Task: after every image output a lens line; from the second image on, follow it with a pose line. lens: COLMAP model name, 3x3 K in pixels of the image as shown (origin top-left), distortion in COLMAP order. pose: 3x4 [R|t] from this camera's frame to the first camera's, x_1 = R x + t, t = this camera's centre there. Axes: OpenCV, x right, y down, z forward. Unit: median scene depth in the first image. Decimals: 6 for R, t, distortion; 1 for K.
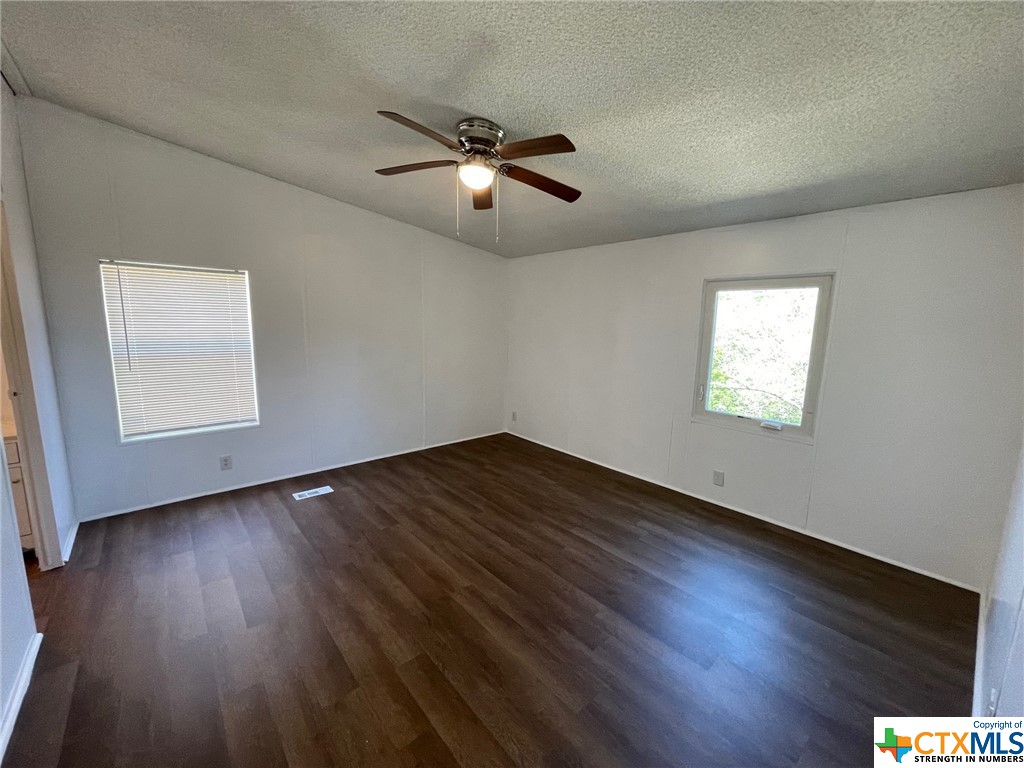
lens RADIAL K [[415.7, 0, 509.8], [0, 415.7, 382.5], [0, 0, 1]] dist [-0.000115, 0.000231]
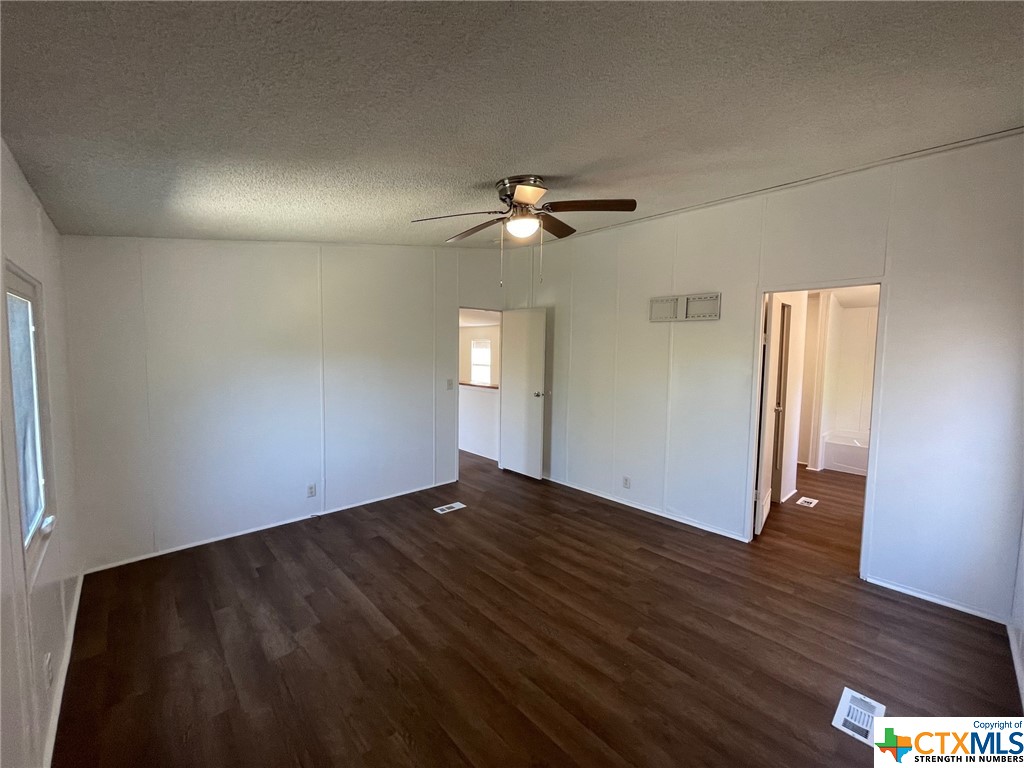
lens RADIAL K [[415.7, 0, 509.8], [0, 415.7, 382.5], [0, 0, 1]] dist [-0.000115, 0.000231]
pose [[-0.998719, -0.028486, -0.041831, -0.013775], [-0.037199, 0.973622, 0.225113, -0.279683], [0.034315, 0.226381, -0.973434, 1.697187]]
